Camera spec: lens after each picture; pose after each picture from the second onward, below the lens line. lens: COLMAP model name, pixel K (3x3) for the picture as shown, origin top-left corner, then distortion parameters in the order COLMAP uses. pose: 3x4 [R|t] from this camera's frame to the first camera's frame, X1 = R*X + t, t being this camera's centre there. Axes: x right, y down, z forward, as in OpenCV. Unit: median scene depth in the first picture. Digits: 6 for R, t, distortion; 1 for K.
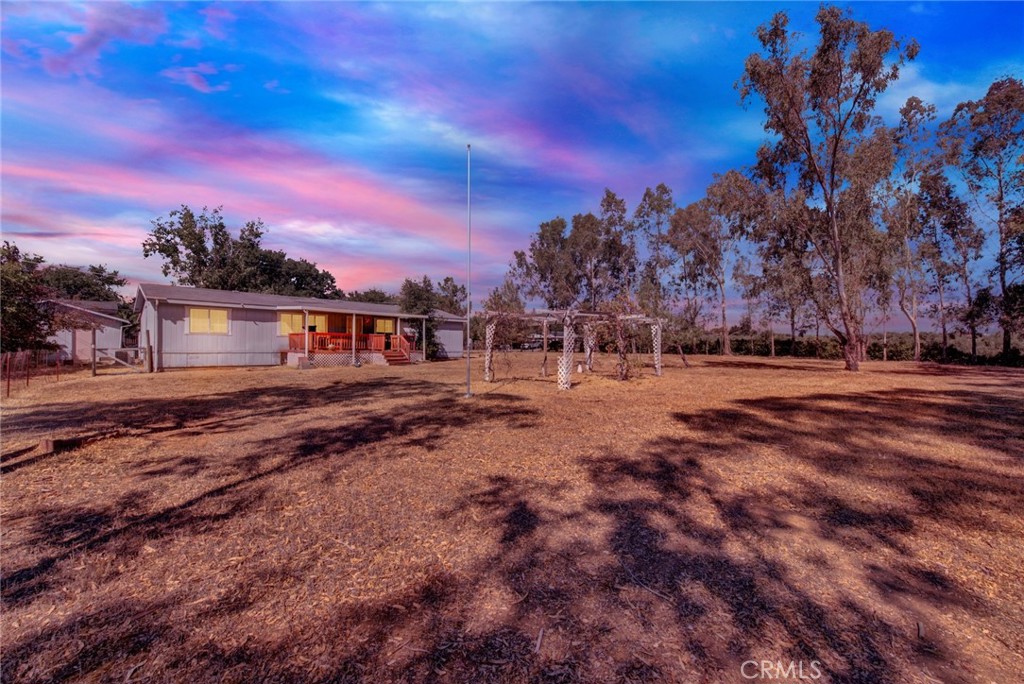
lens RADIAL K [[412.8, 0, 511.2], [0, 412.8, 342.4], [0, 0, 1]] dist [0.000645, -0.001025]
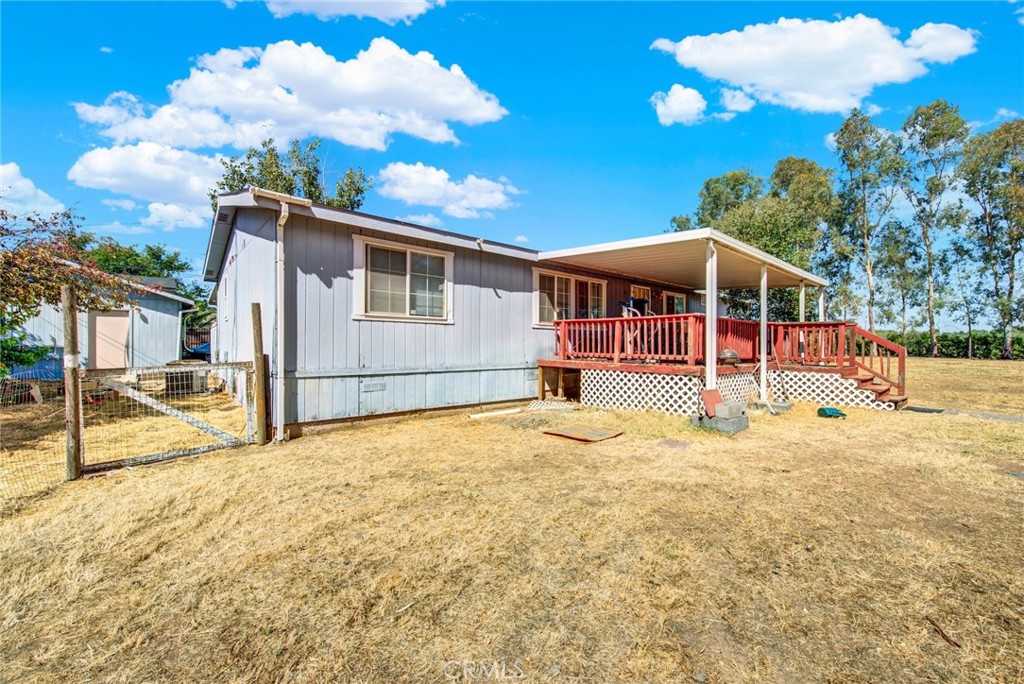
lens RADIAL K [[412.8, 0, 512.8], [0, 412.8, 342.7], [0, 0, 1]] dist [0.000645, -0.001025]
pose [[0.996514, 0.003046, -0.083373, -0.636825], [-0.002668, 0.999986, 0.004644, -0.002393], [0.083386, -0.004406, 0.996508, 0.680076]]
